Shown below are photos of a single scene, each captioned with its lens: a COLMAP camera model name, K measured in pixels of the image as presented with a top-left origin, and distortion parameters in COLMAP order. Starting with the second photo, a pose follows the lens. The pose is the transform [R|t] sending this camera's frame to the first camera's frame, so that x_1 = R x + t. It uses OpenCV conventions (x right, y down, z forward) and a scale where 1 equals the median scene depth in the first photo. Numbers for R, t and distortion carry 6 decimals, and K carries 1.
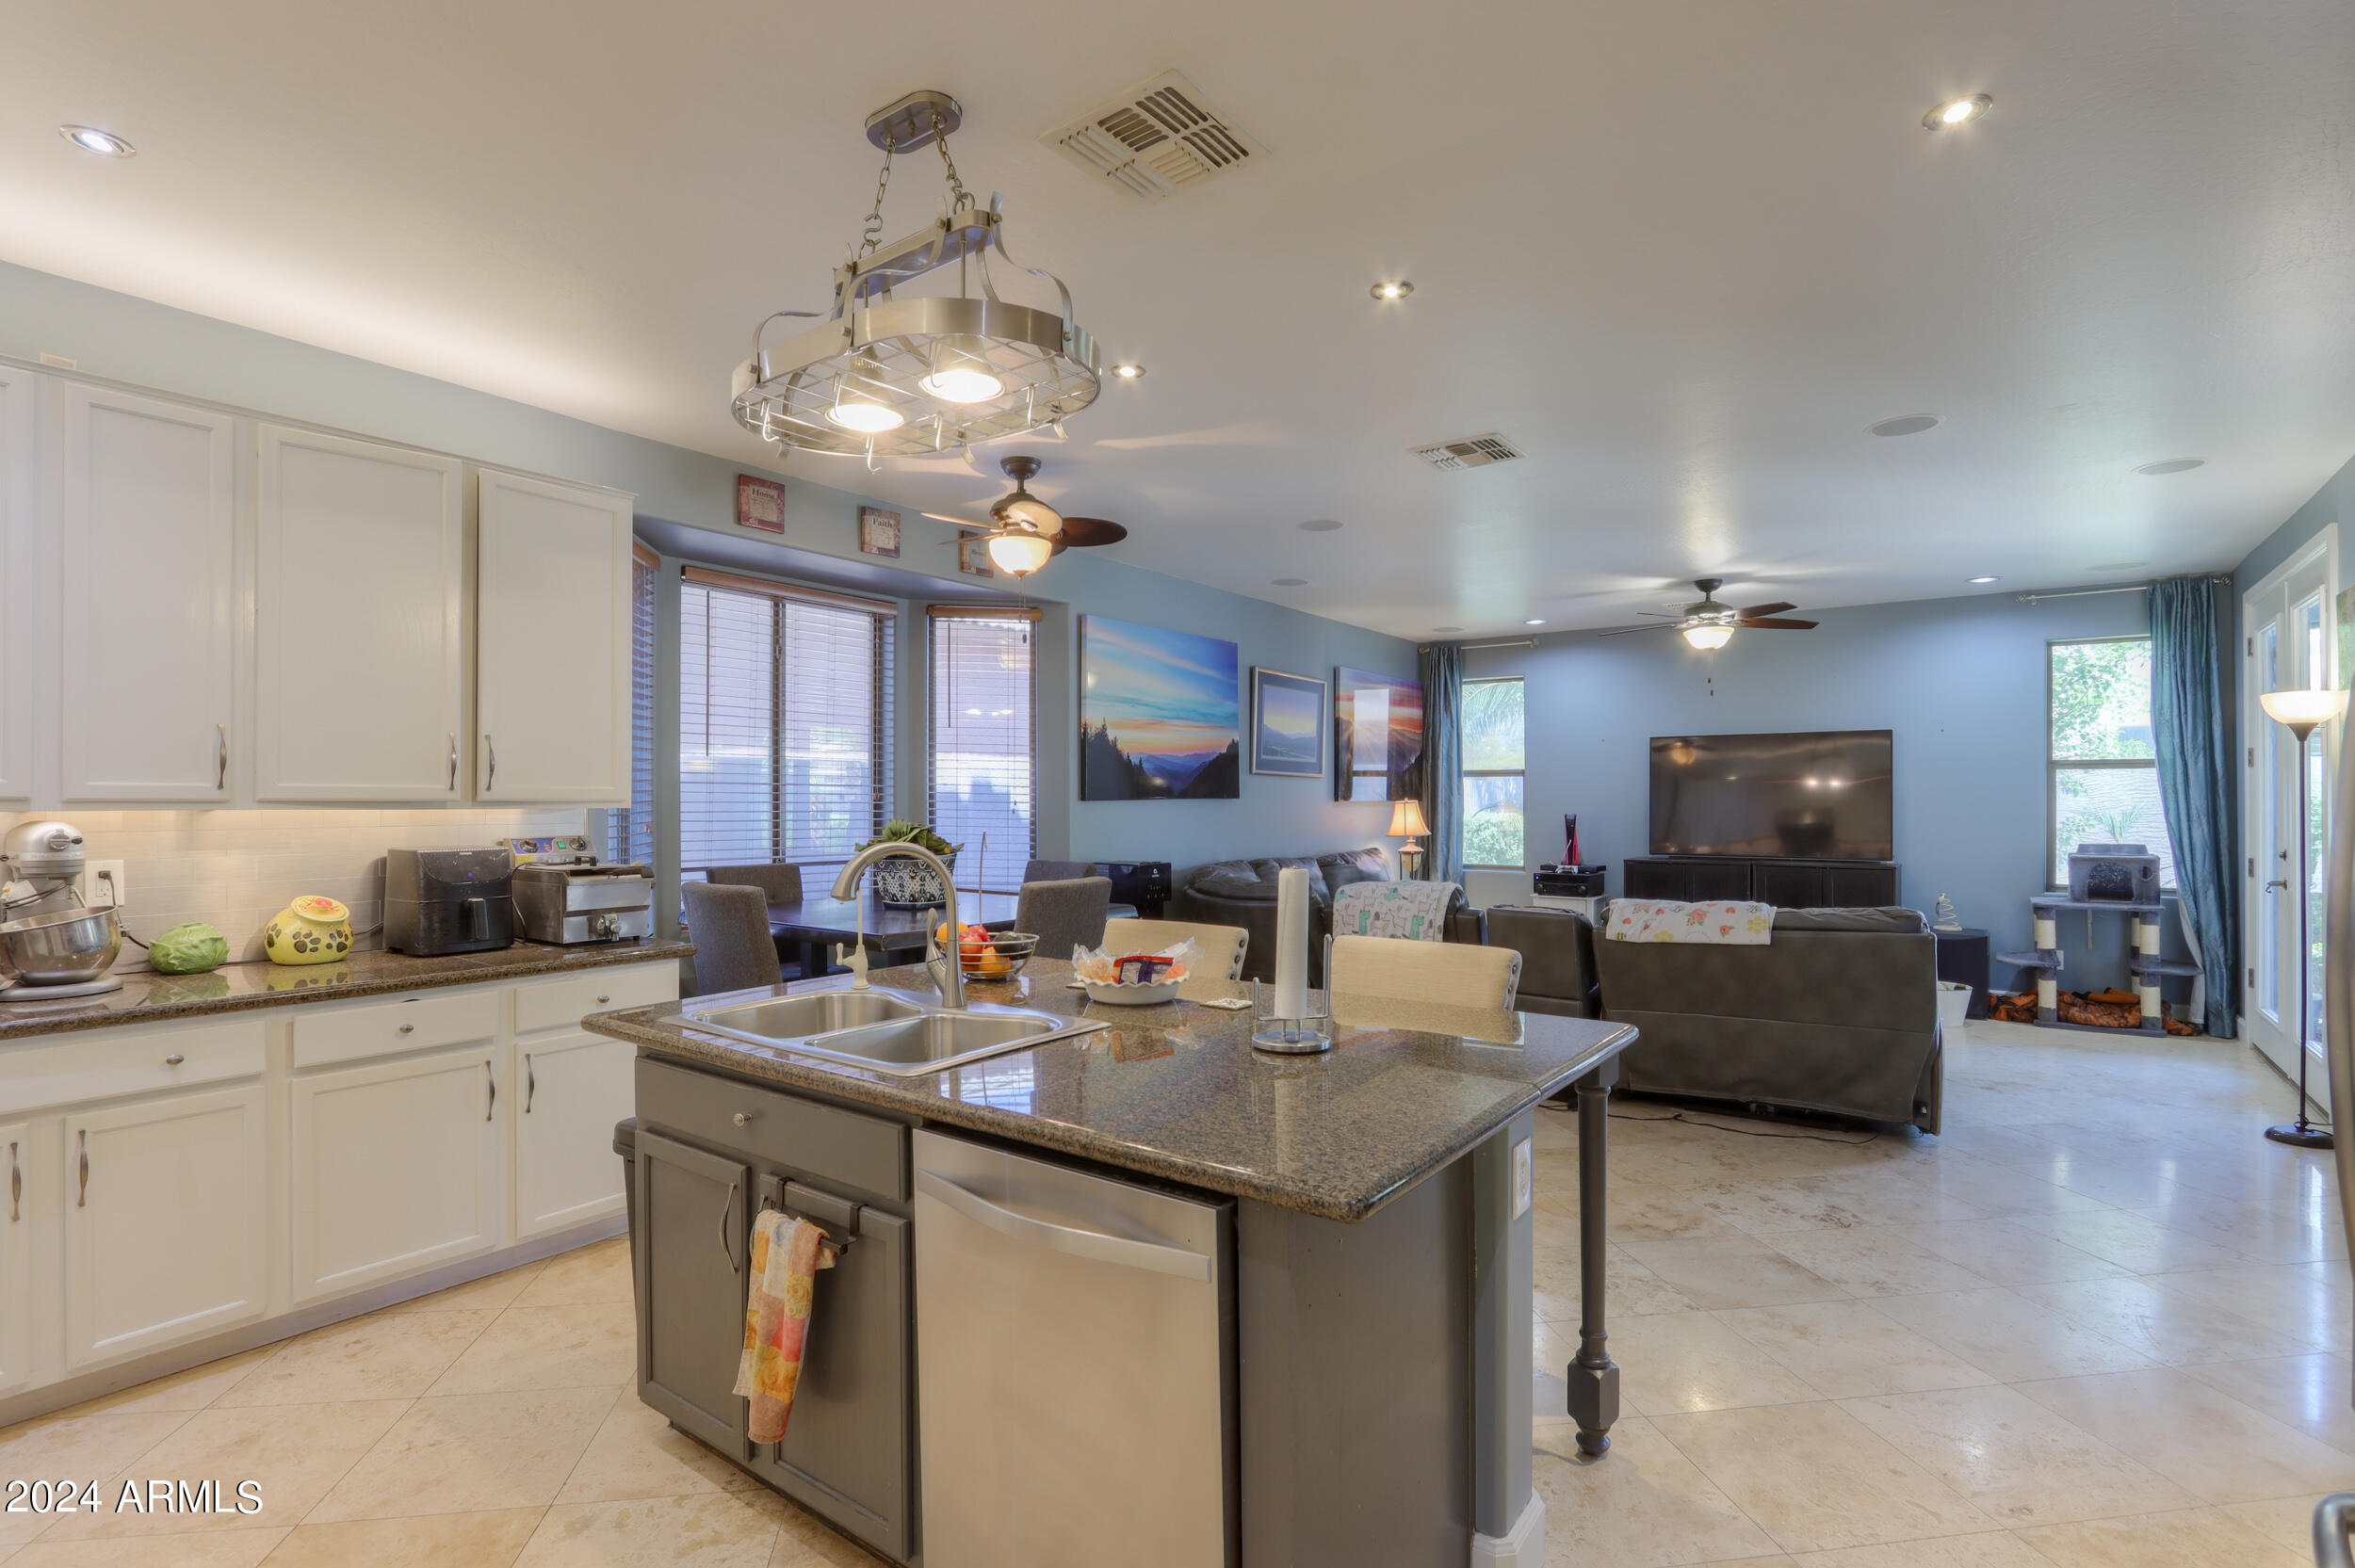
lens RADIAL K [[1114.8, 0, 1158.6], [0, 1114.8, 805.0], [0, 0, 1]] dist [0.000042, -0.001191]
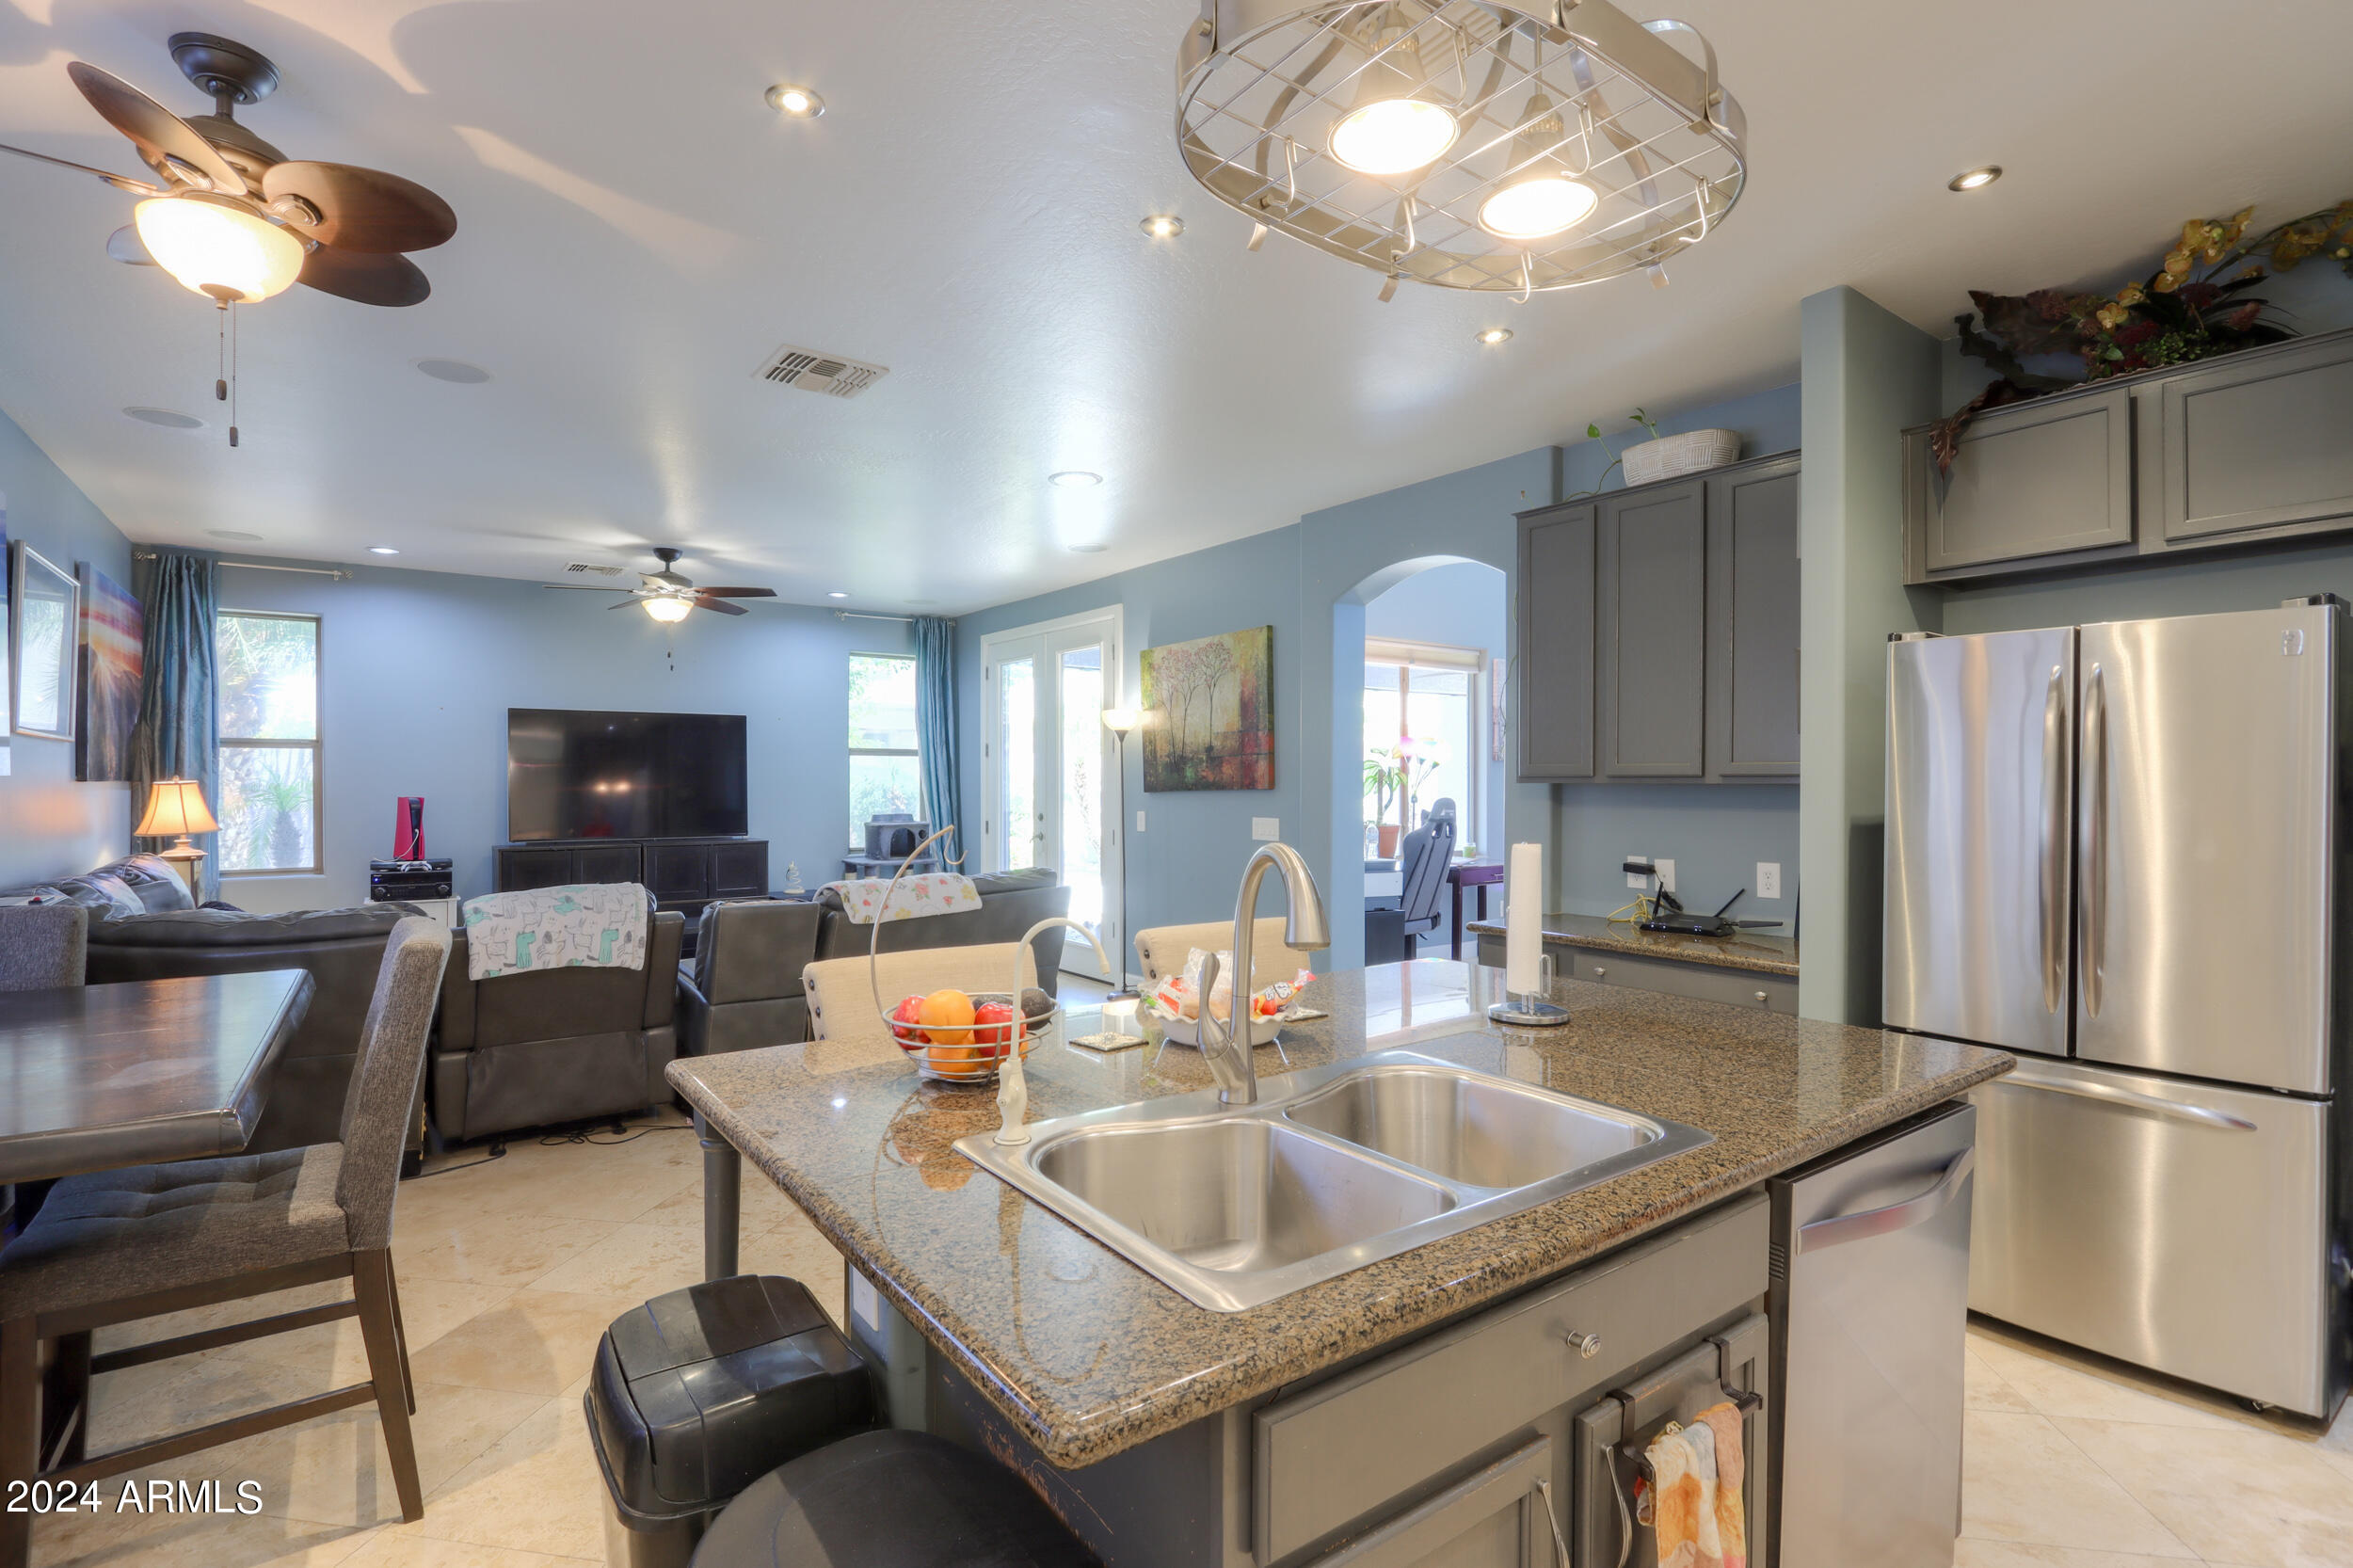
lens RADIAL K [[1114.0, 0, 1157.6], [0, 1114.0, 805.0], [0, 0, 1]] dist [0.000042, -0.001191]
pose [[0.319361, -0.020736, 0.947406, -0.286177], [0.004425, 0.999782, 0.020390, -0.000405], [-0.947623, -0.002319, 0.319383, 0.301264]]
